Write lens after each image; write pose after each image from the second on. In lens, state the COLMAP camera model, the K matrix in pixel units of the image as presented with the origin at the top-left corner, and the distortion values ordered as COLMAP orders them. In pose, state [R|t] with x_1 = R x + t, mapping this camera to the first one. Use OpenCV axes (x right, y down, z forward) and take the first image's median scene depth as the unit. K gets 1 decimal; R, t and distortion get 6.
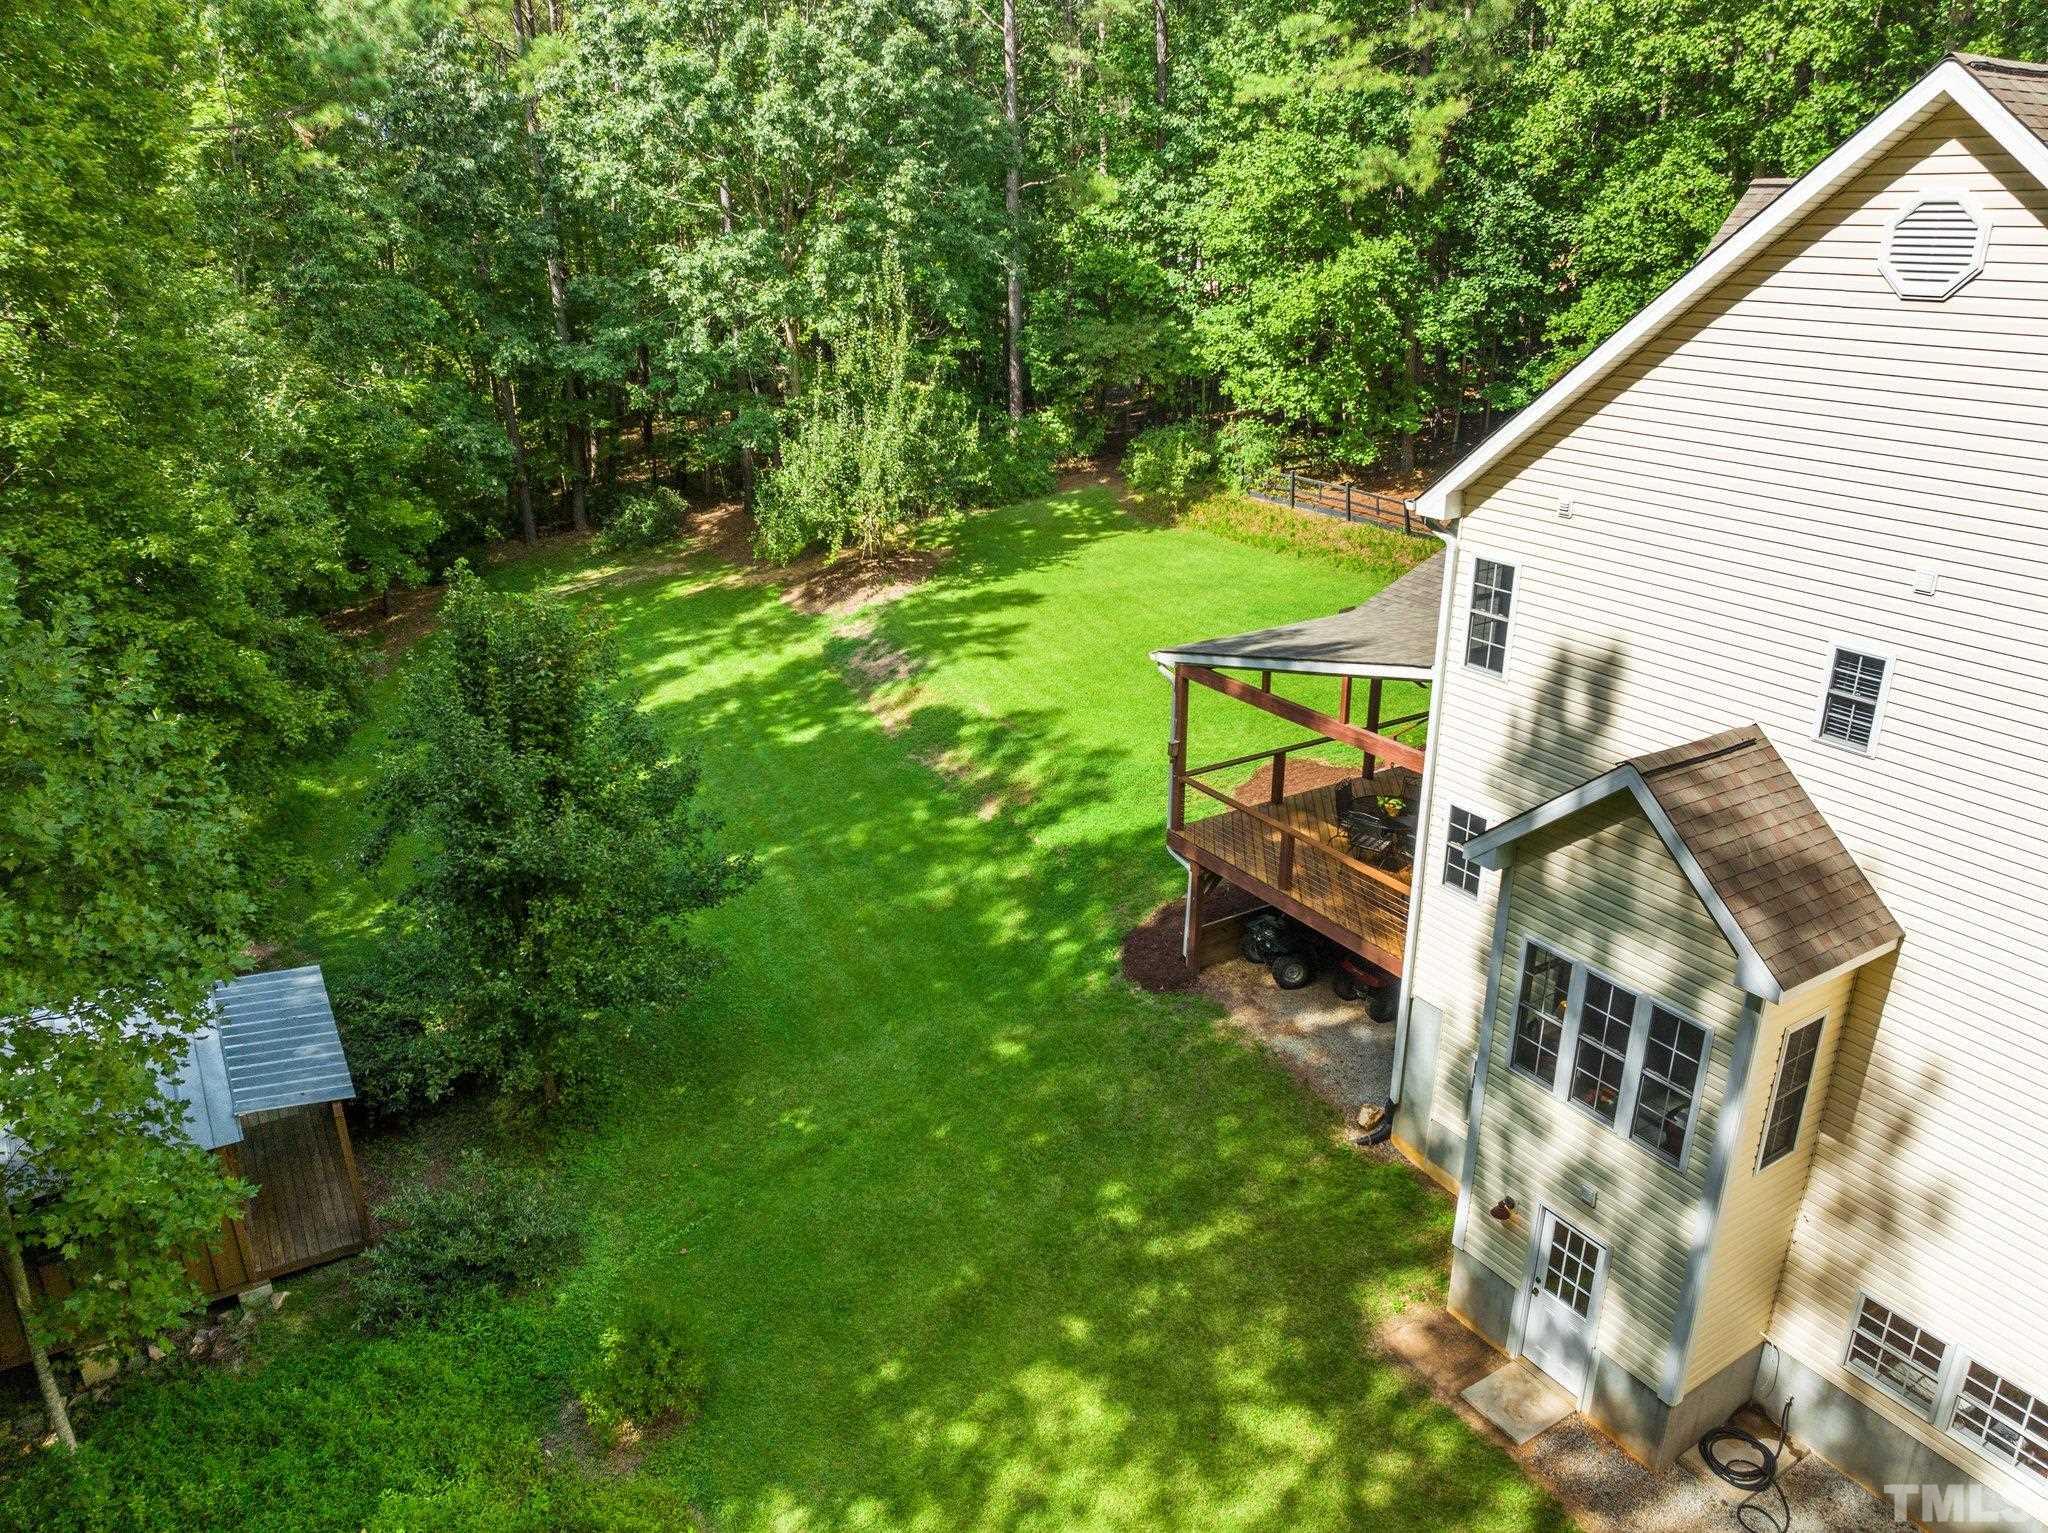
lens RADIAL K [[1425.6, 0, 1029.4], [0, 1425.6, 764.8], [0, 0, 1]] dist [-0.036602, -0.000676]
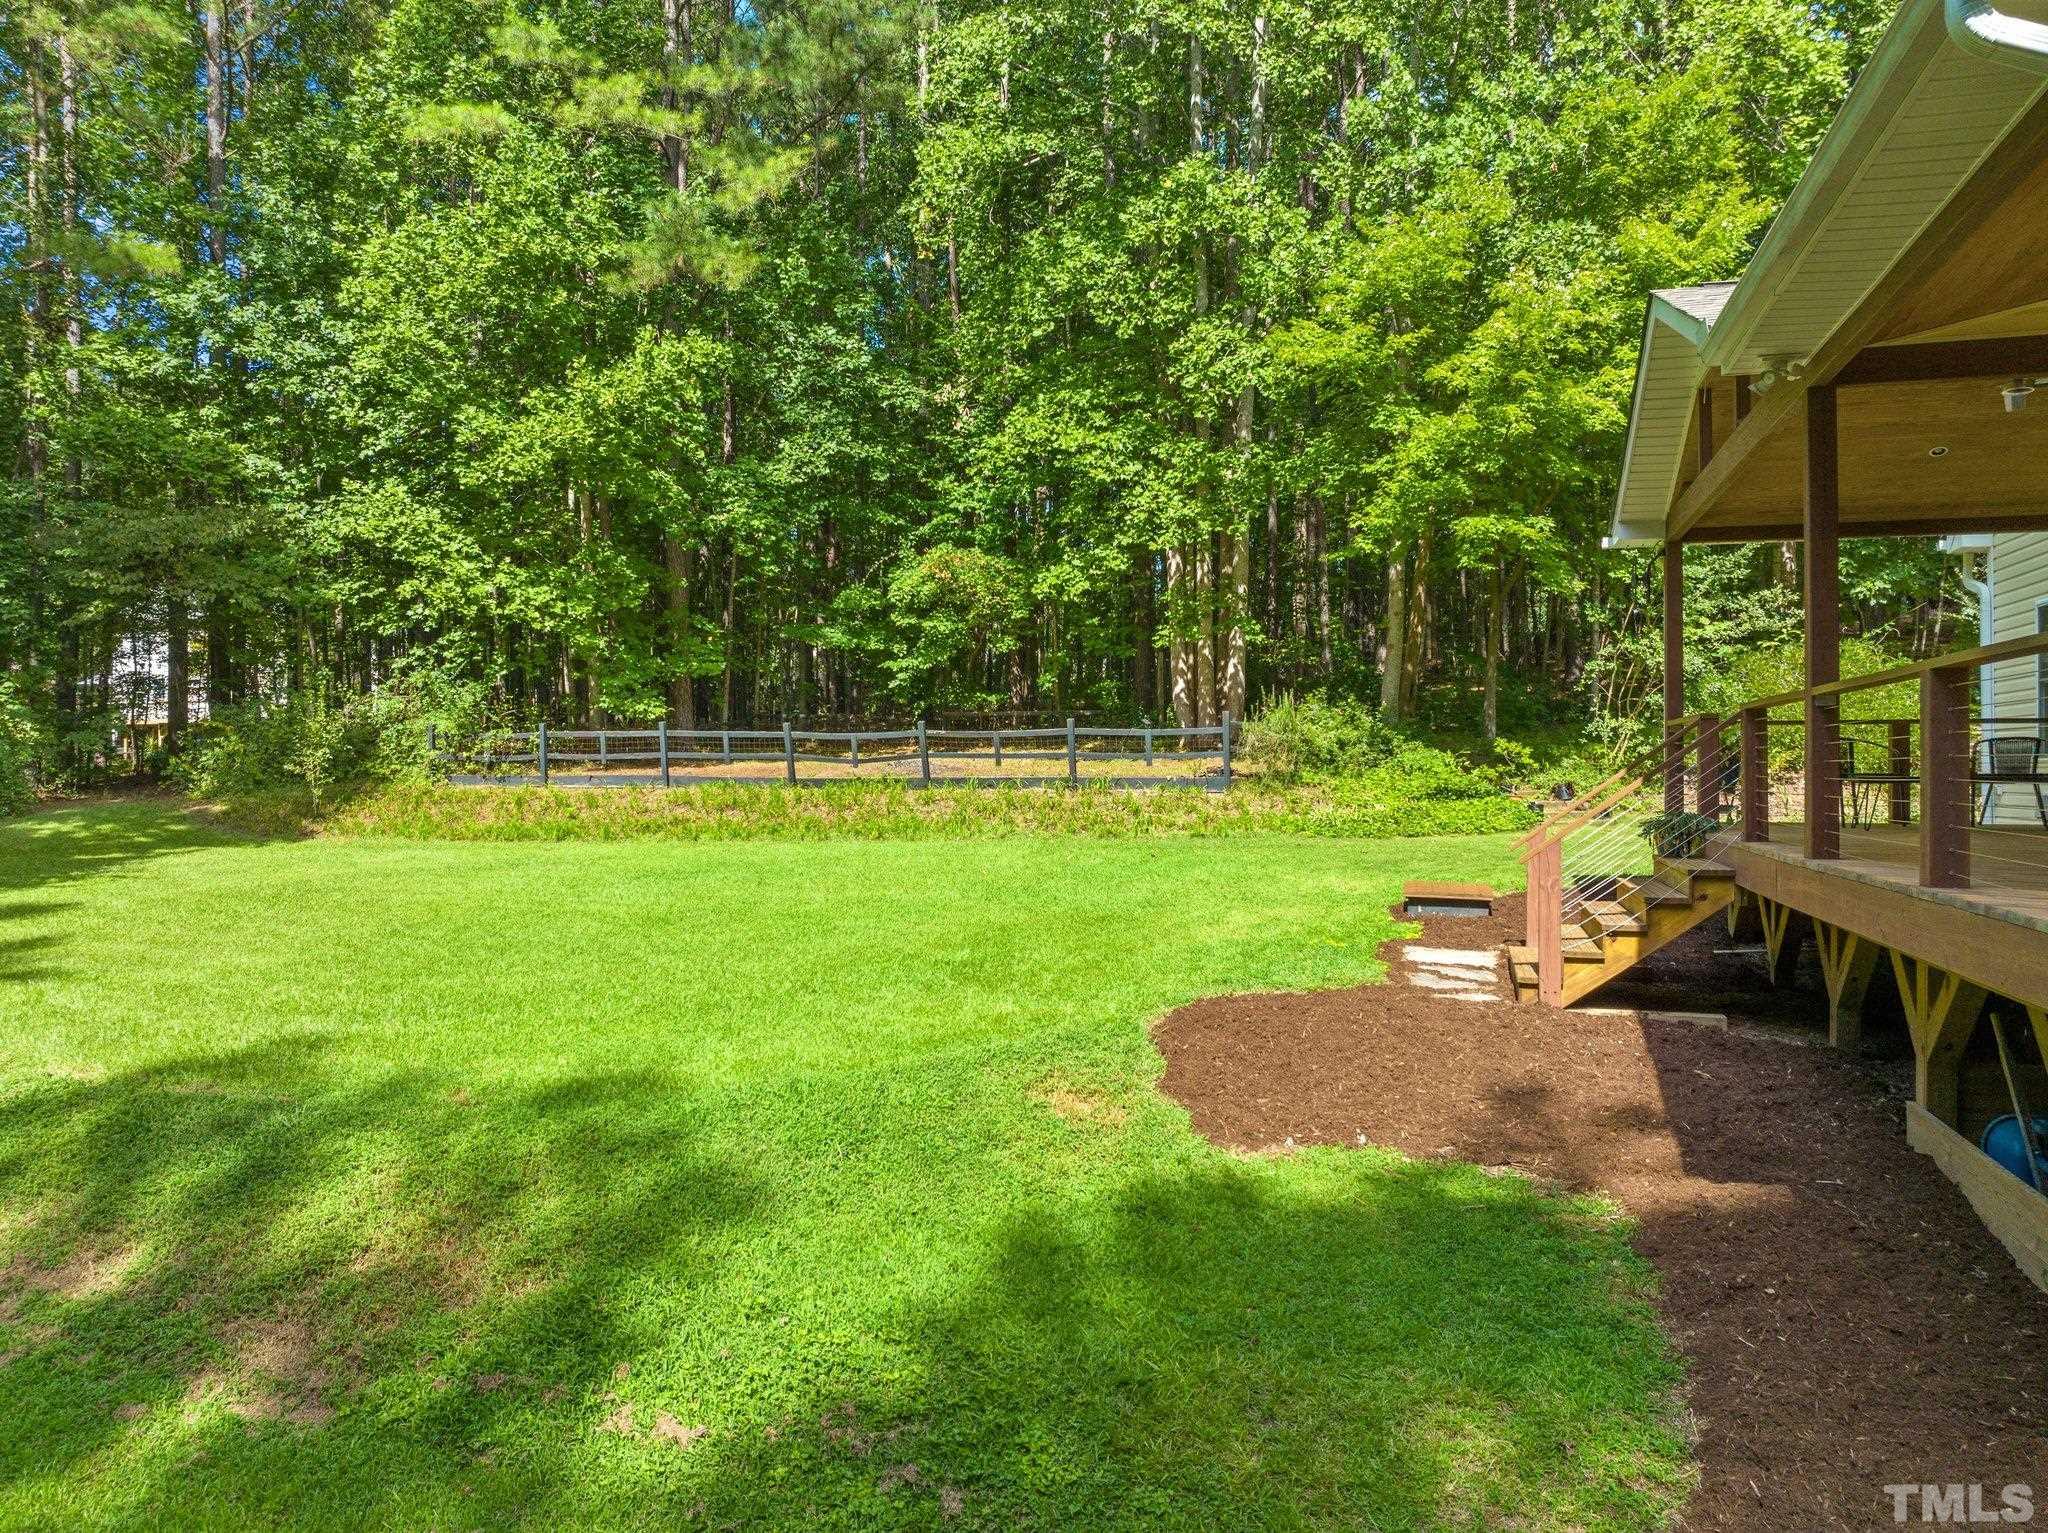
lens RADIAL K [[1425.6, 0, 1029.4], [0, 1425.6, 764.8], [0, 0, 1]] dist [-0.036602, -0.000676]
pose [[0.748691, 0.007318, 0.662878, -0.062096], [0.237267, 0.930740, -0.278257, 0.022643], [-0.619004, 0.365608, 0.695101, 0.568347]]
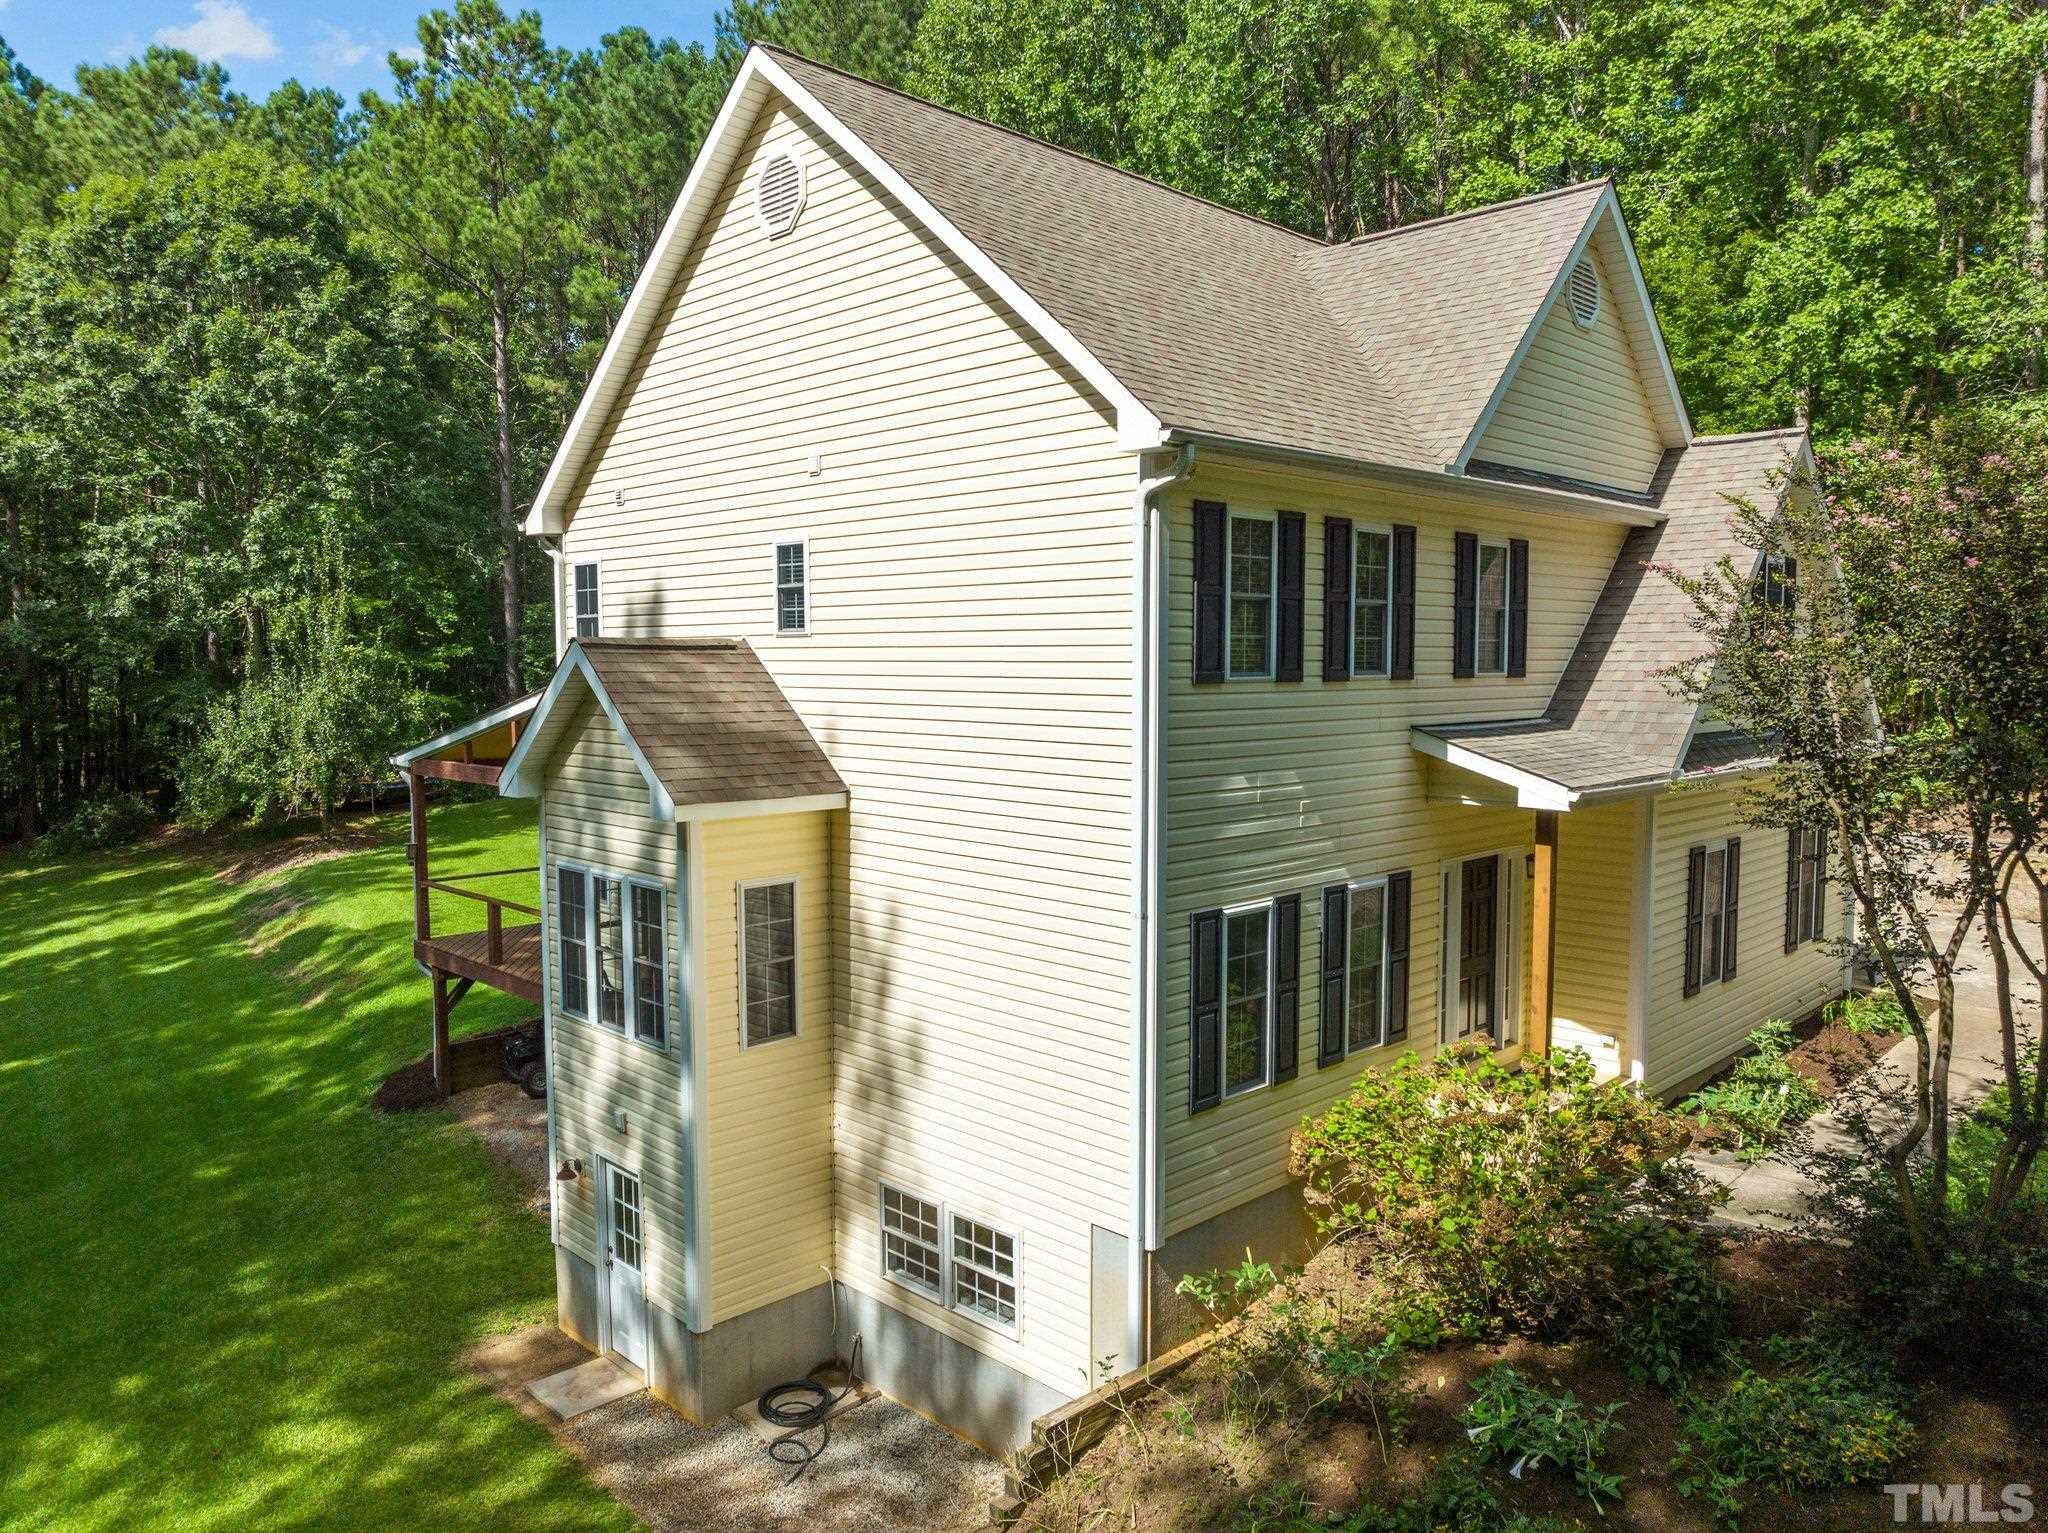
lens RADIAL K [[1432.0, 0, 1028.6], [0, 1432.0, 778.8], [0, 0, 1]] dist [-0.084364, 0.054471]
pose [[0.974963, -0.015742, 0.221808, 0.174520], [0.078086, 0.958204, -0.275223, 0.141168], [-0.208204, 0.285652, 0.935443, -0.013133]]
